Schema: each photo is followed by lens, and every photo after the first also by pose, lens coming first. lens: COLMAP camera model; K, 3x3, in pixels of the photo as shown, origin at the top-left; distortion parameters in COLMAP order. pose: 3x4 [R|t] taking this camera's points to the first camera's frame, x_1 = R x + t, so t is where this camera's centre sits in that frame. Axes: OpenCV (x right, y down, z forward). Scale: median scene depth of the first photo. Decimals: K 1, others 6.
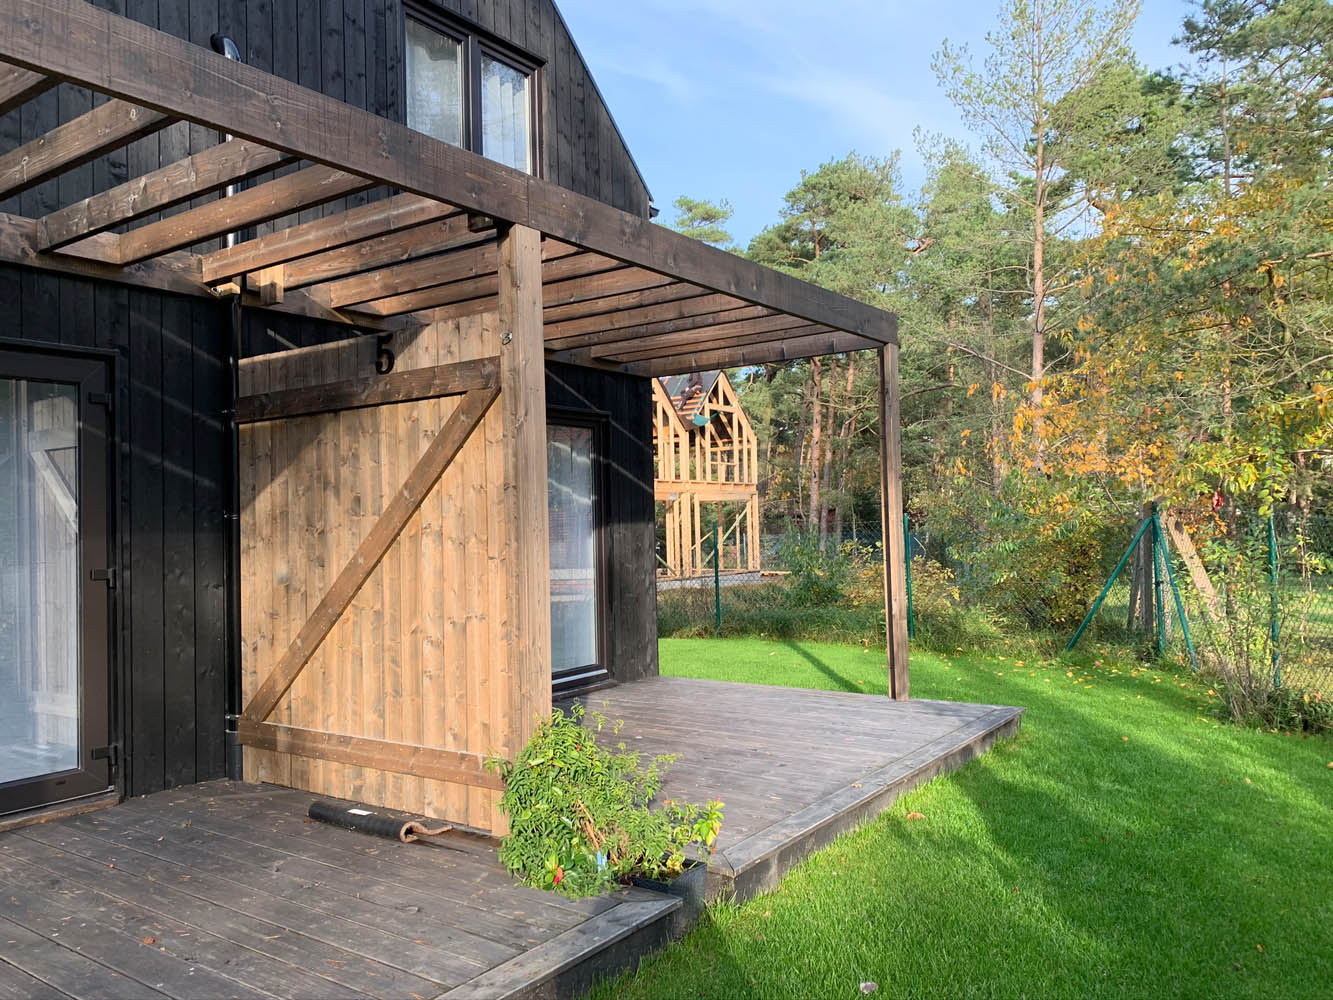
lens RADIAL K [[1042.7, 0, 626.3], [0, 1042.7, 489.3], [0, 0, 1]] dist [0.049981, -0.003749]
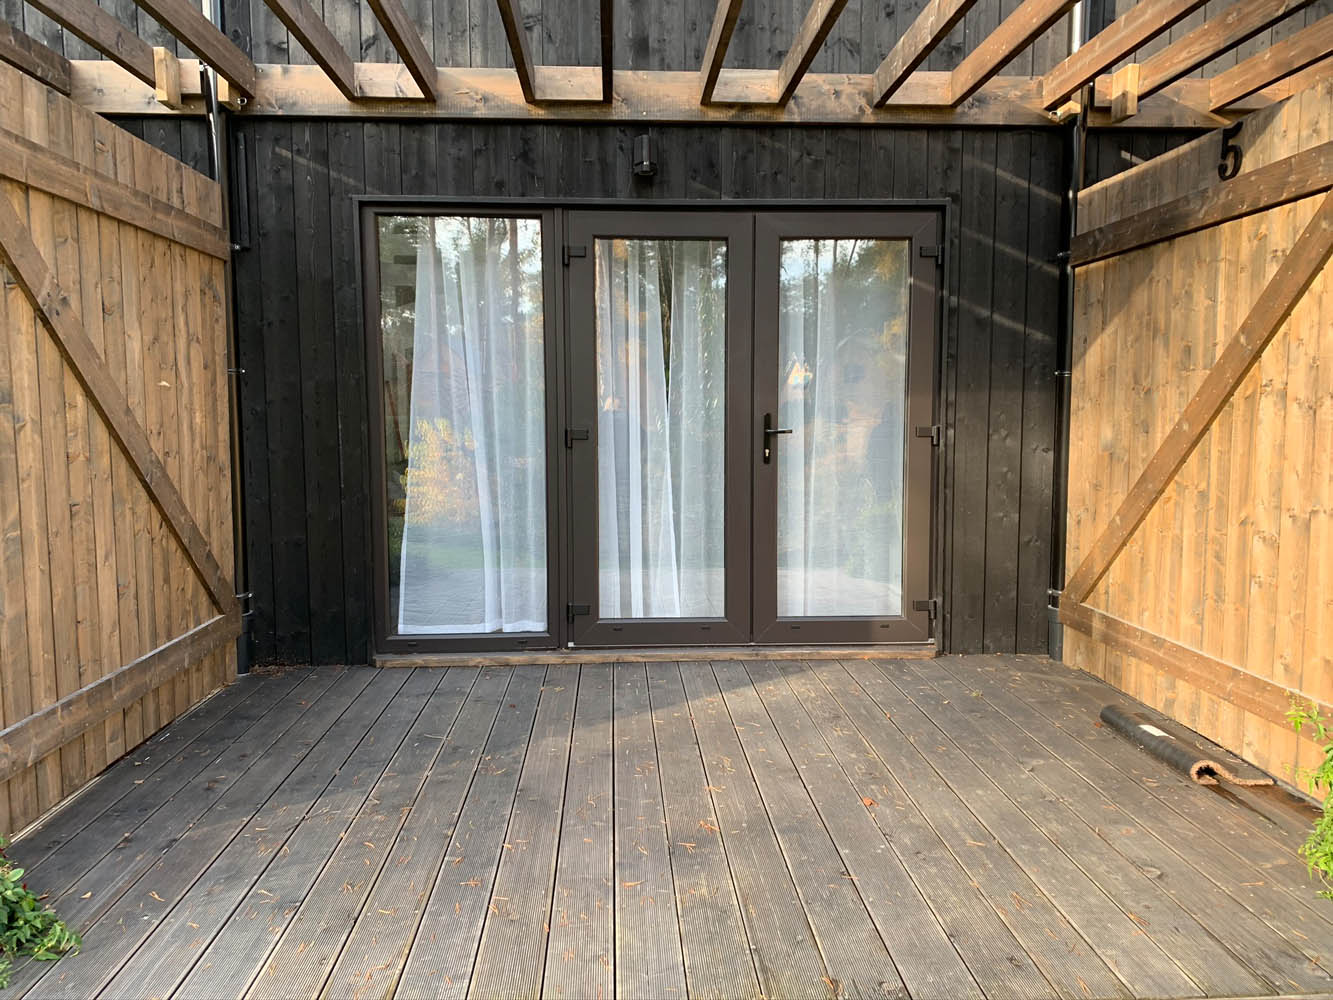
lens RADIAL K [[1018.7, 0, 664.9], [0, 1018.7, 495.2], [0, 0, 1]] dist [0.010284, -0.001350]
pose [[0.646972, 0.087410, -0.757487, 0.079769], [0.014402, 0.991830, 0.126753, 0.014939], [0.762377, -0.092915, 0.640428, 0.188762]]
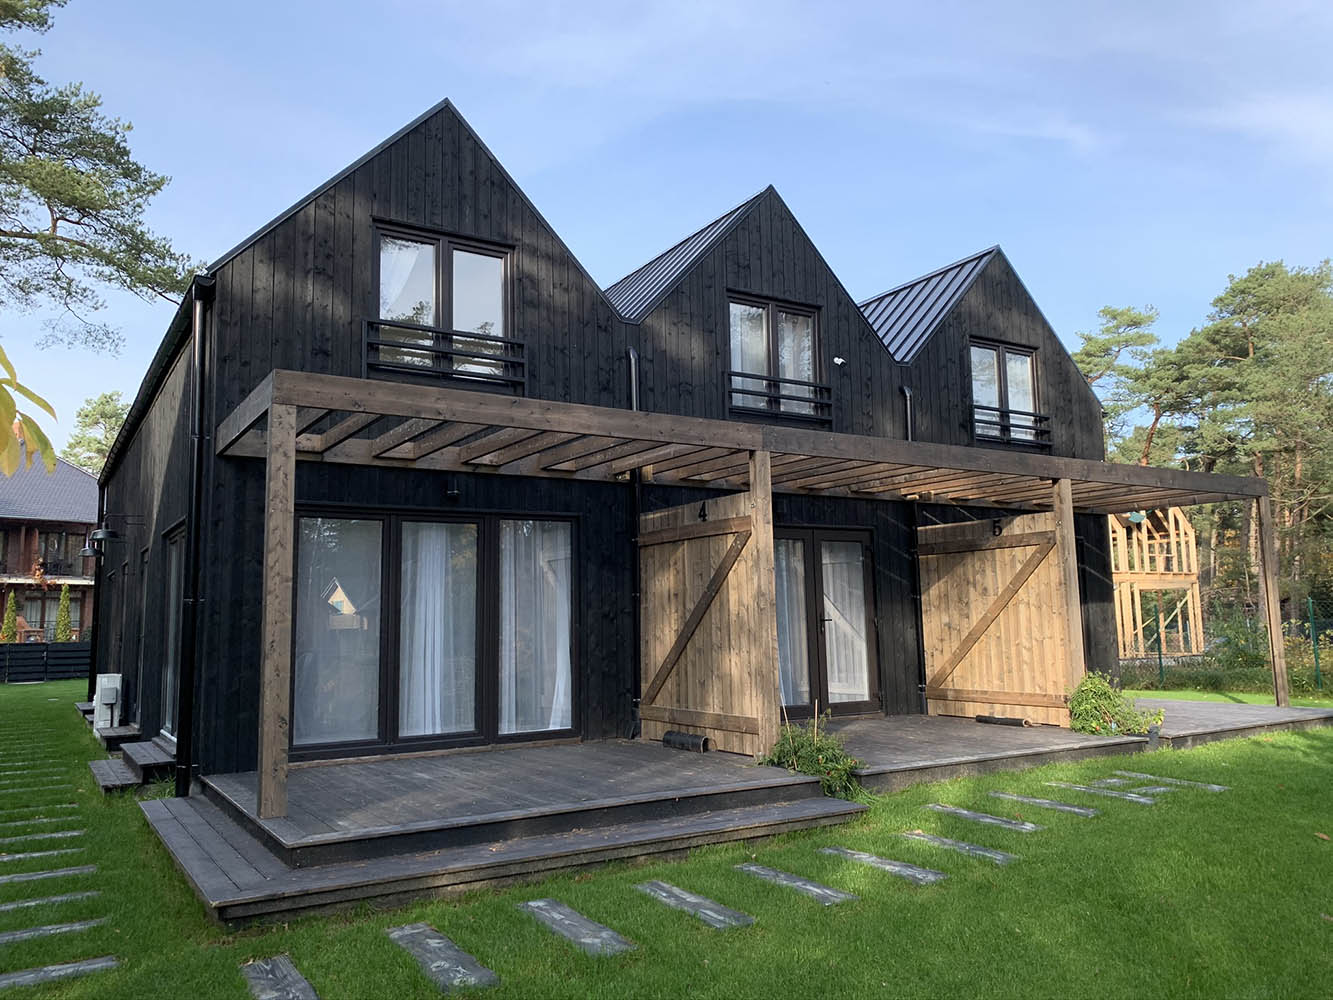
lens RADIAL K [[1018.7, 0, 664.9], [0, 1018.7, 495.2], [0, 0, 1]] dist [0.010284, -0.001350]
pose [[0.935643, -0.039377, -0.350743, -0.115807], [0.010181, 0.996355, -0.084700, -0.013428], [0.352800, 0.075678, 0.932633, -1.361735]]
